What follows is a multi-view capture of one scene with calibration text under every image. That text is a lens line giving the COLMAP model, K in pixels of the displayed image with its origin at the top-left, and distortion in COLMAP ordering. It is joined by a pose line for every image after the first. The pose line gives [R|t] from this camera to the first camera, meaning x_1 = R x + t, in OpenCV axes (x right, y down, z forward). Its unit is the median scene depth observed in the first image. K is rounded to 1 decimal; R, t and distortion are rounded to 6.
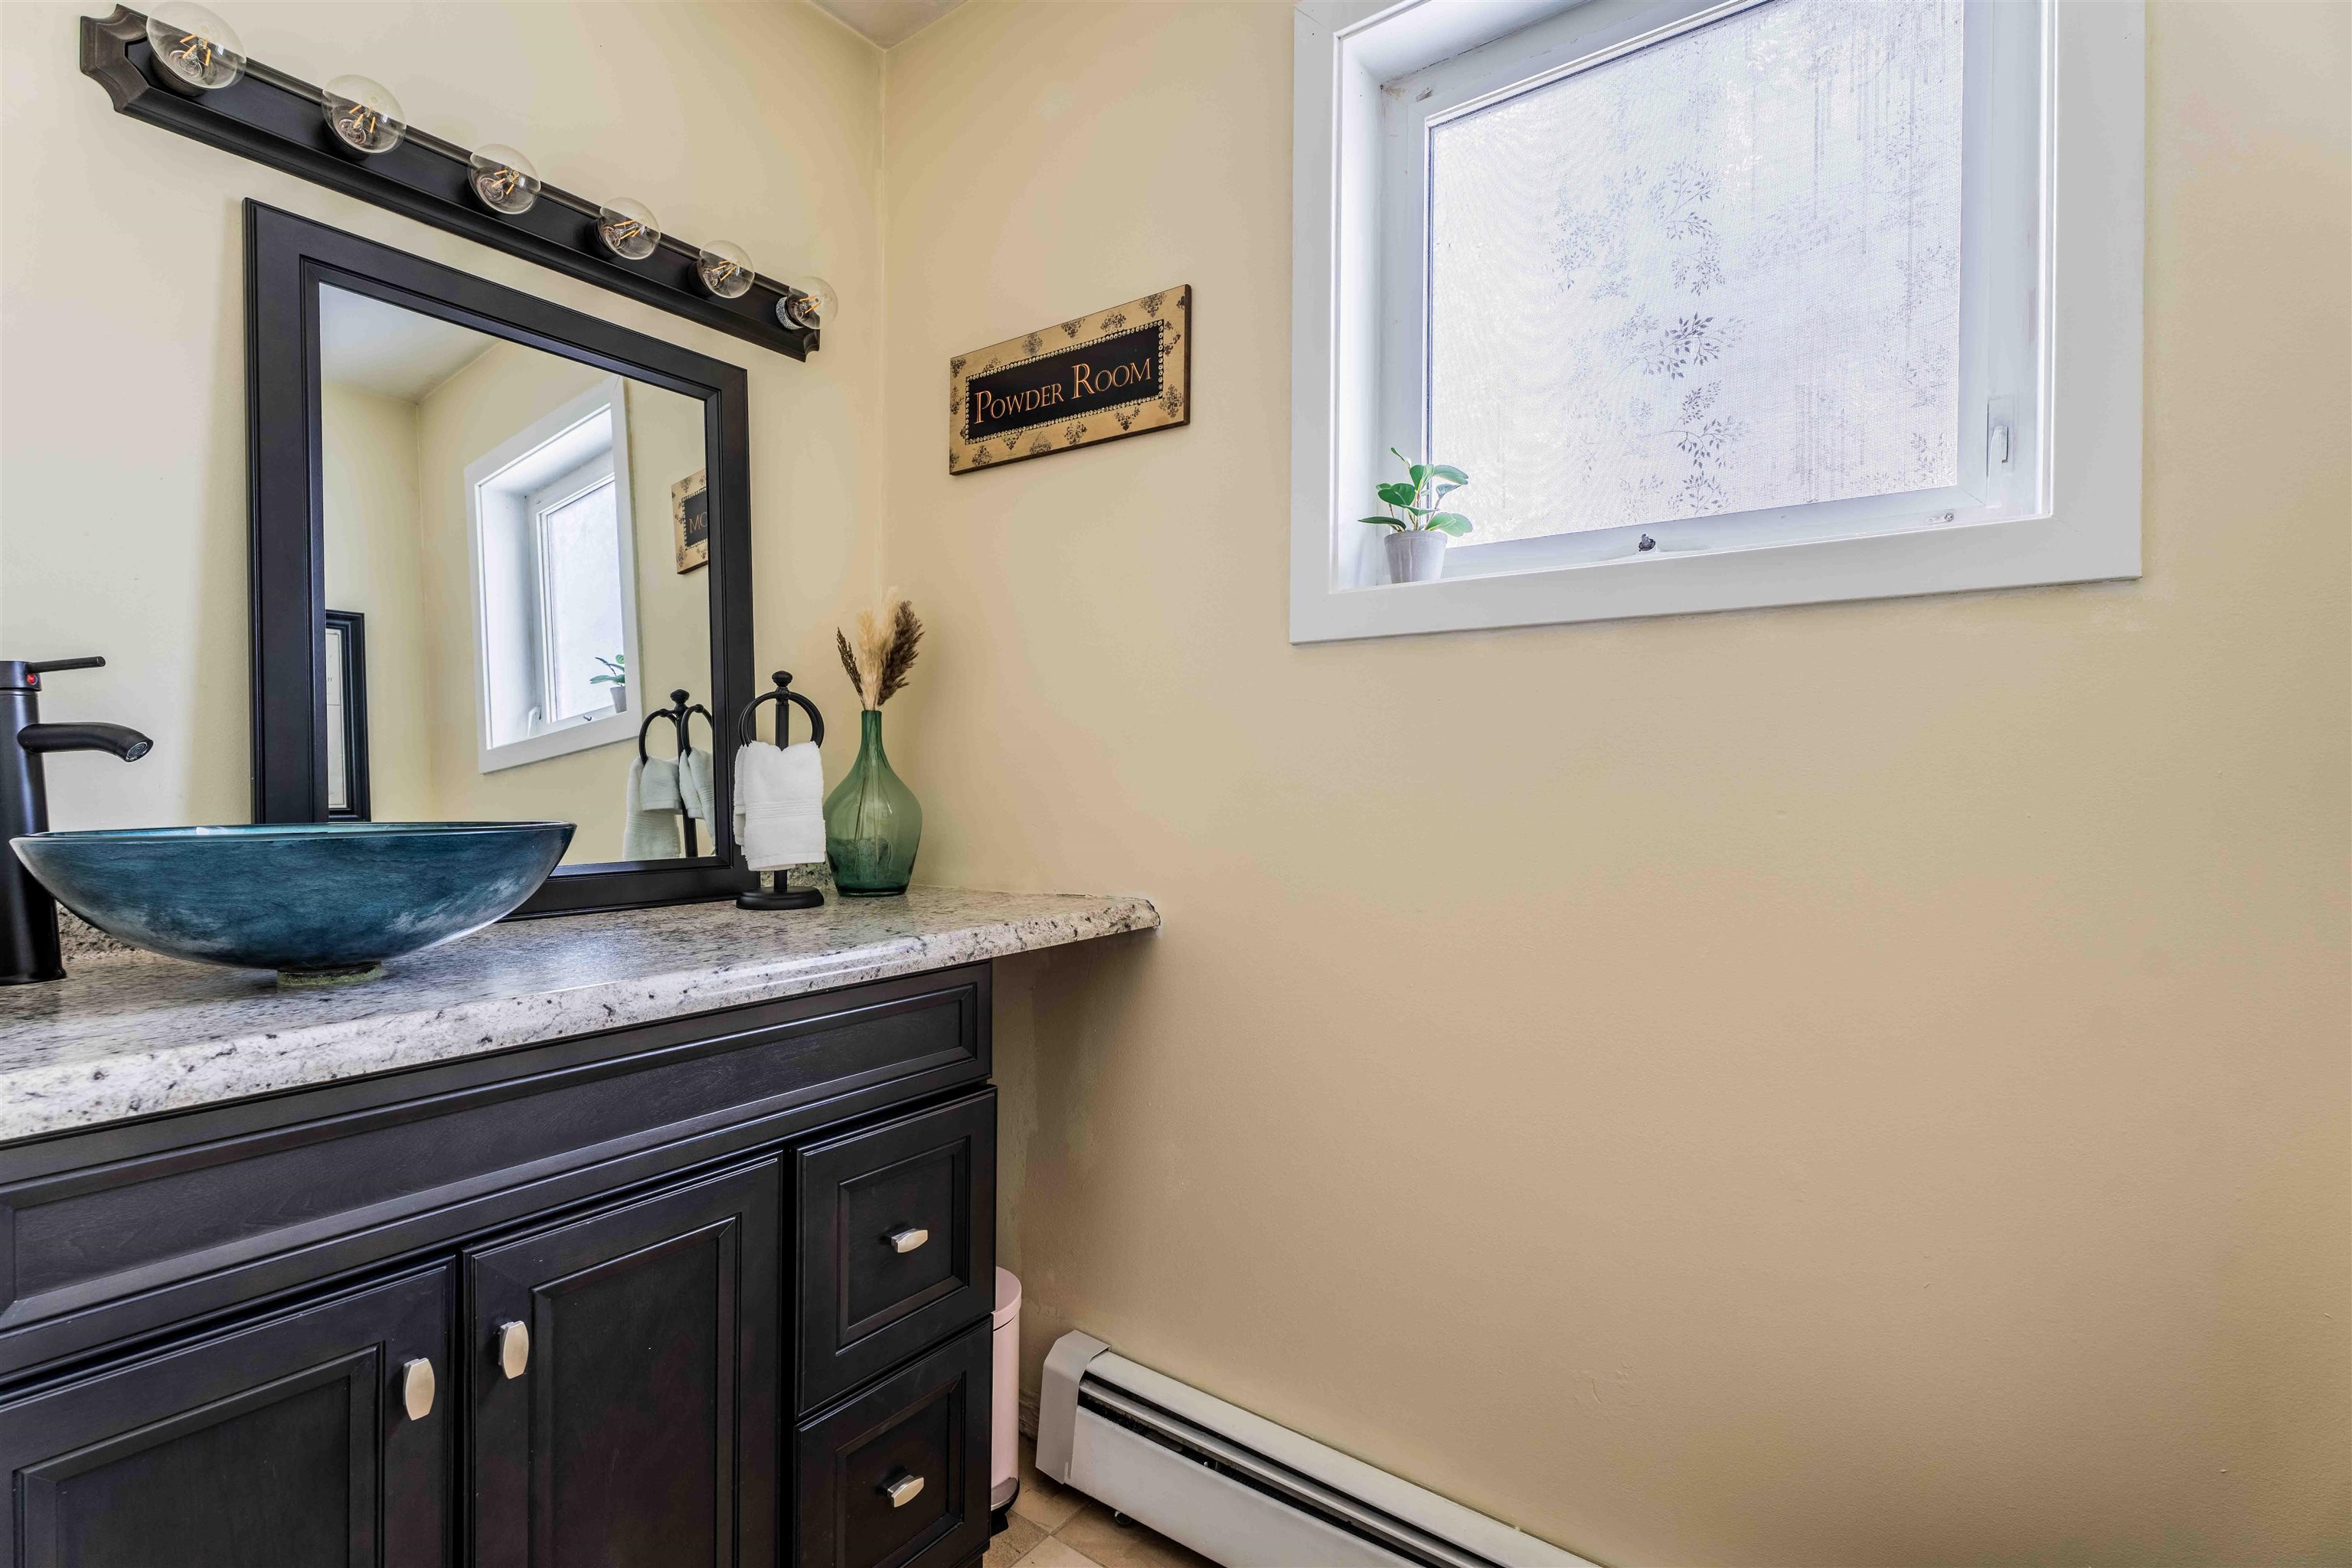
lens RADIAL K [[1057.2, 0, 1180.8], [0, 1057.2, 783.7], [0, 0, 1]] dist [0.000218, 0.000557]
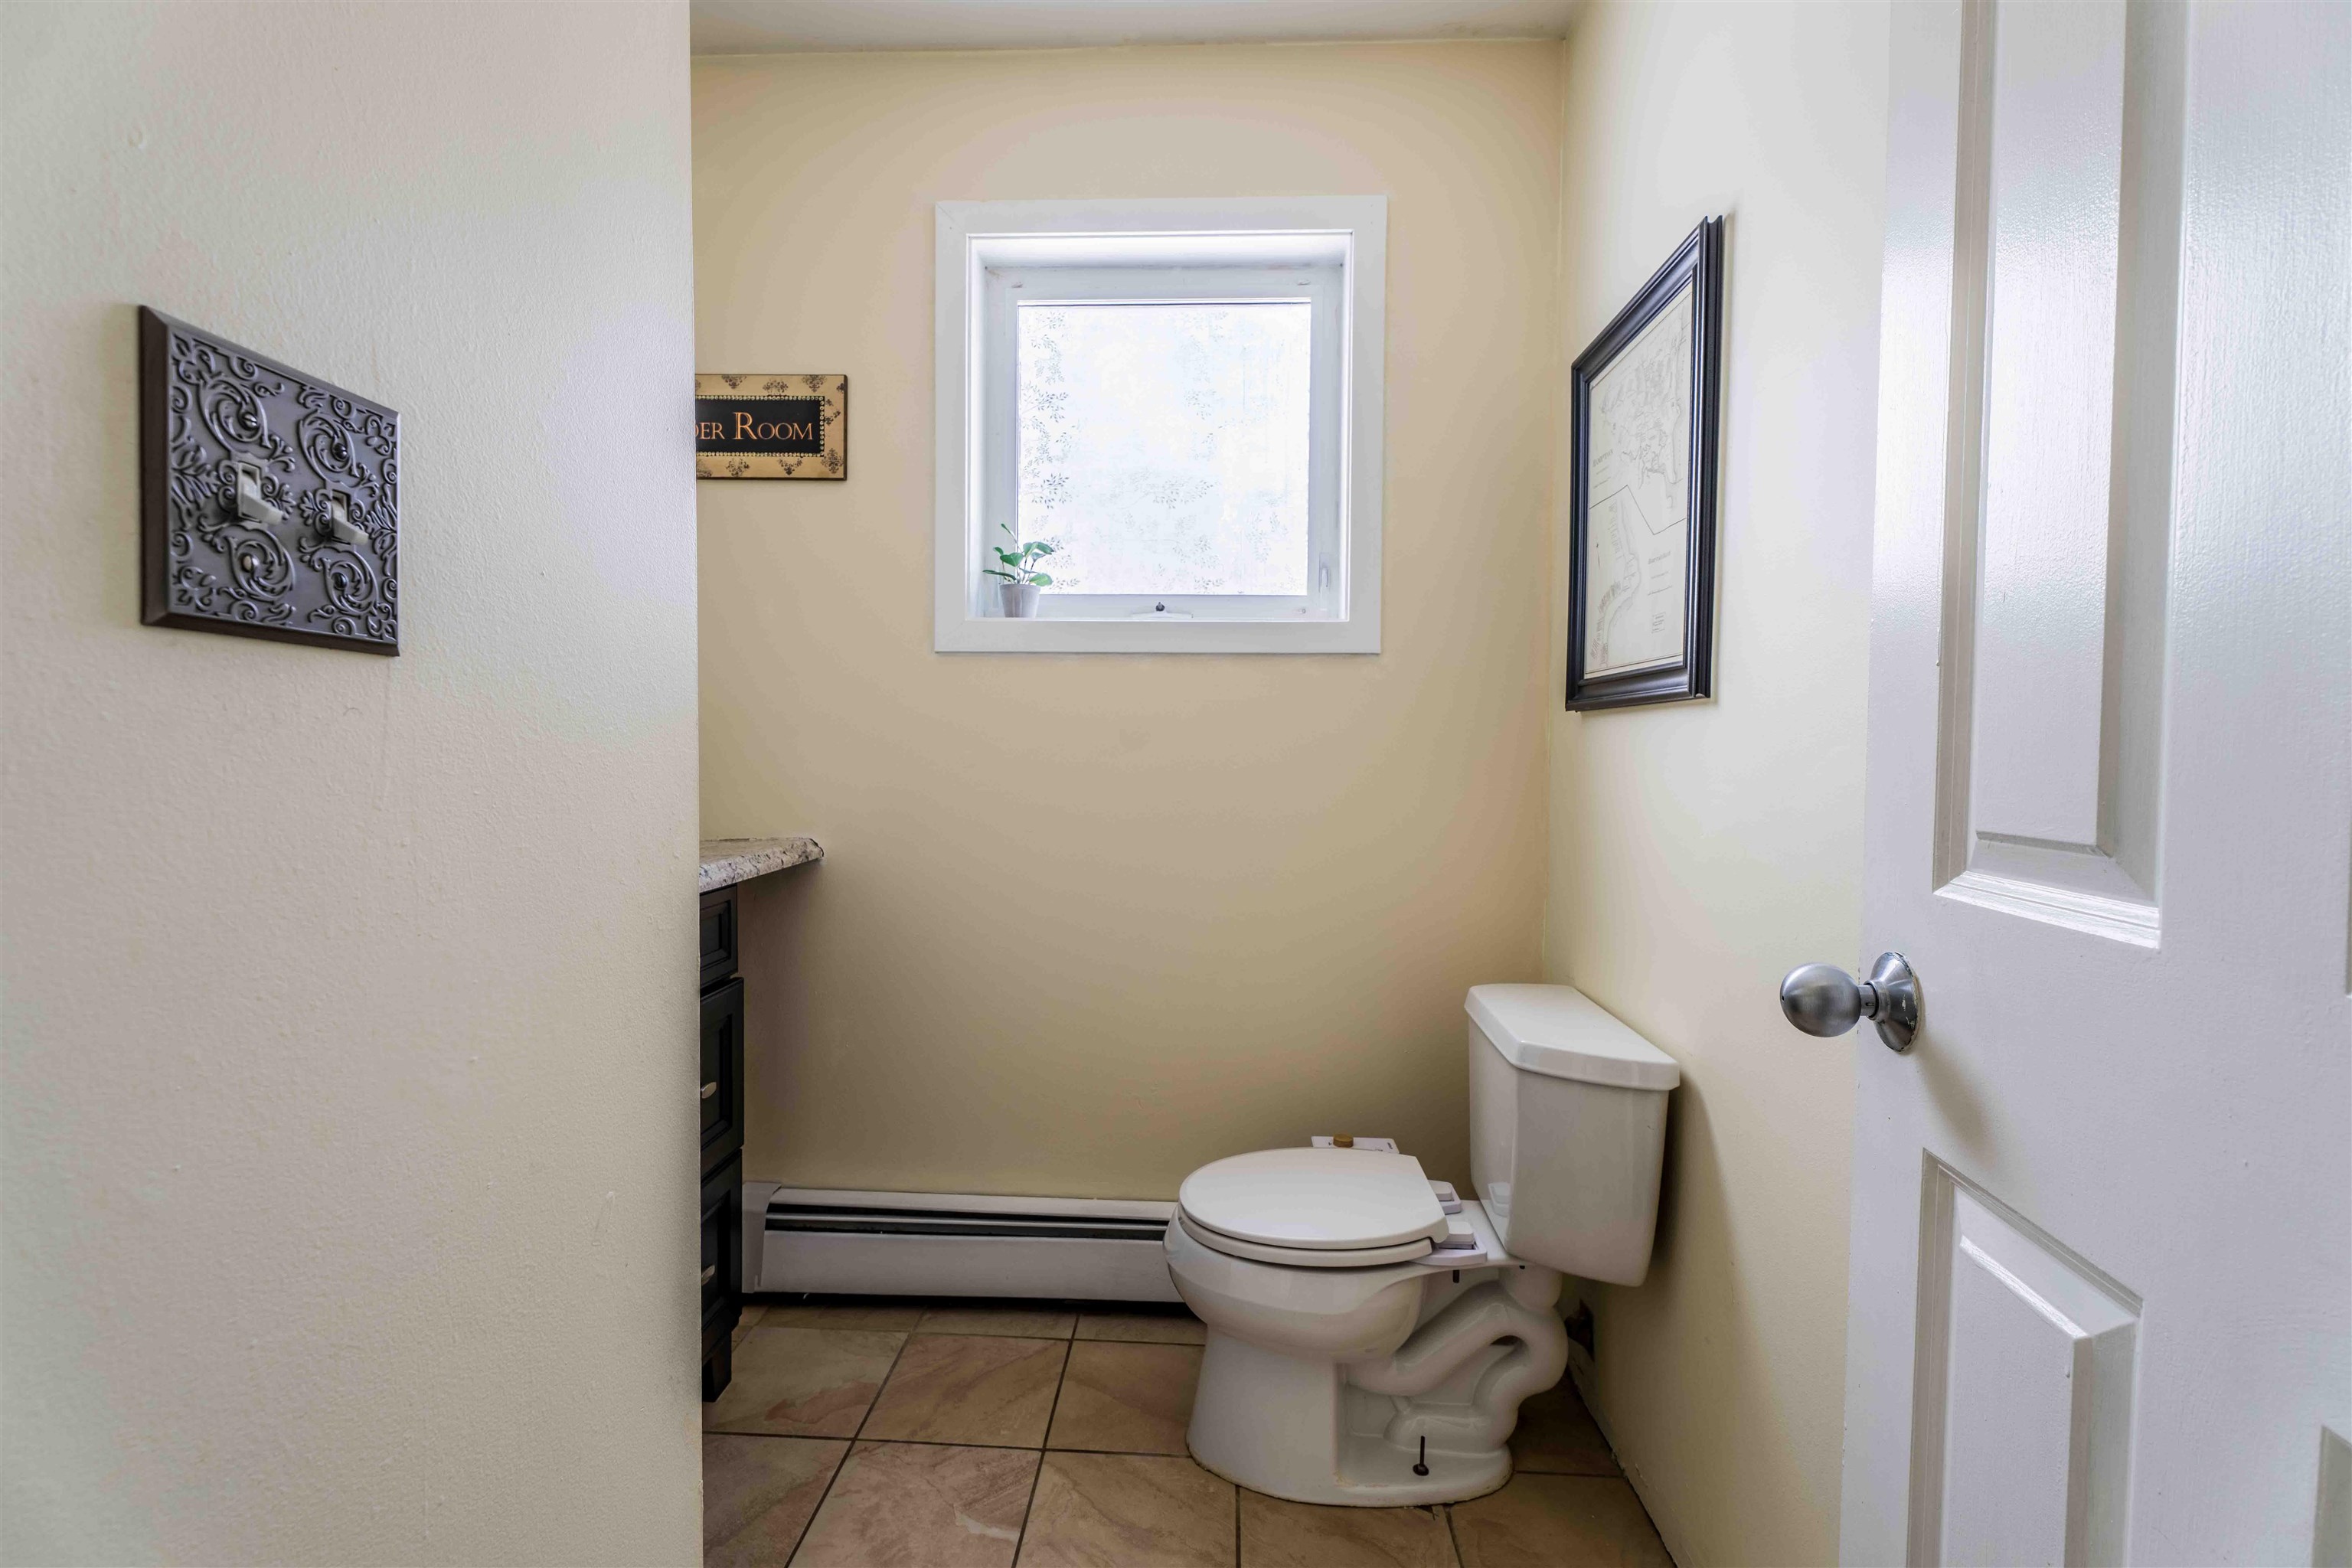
lens RADIAL K [[1057.2, 0, 1180.8], [0, 1057.2, 783.7], [0, 0, 1]] dist [0.000218, 0.000557]
pose [[0.829102, -0.019040, 0.558773, -0.396142], [0.001345, 0.999485, 0.032061, -0.000064], [-0.559096, -0.025831, 0.828701, -0.351671]]
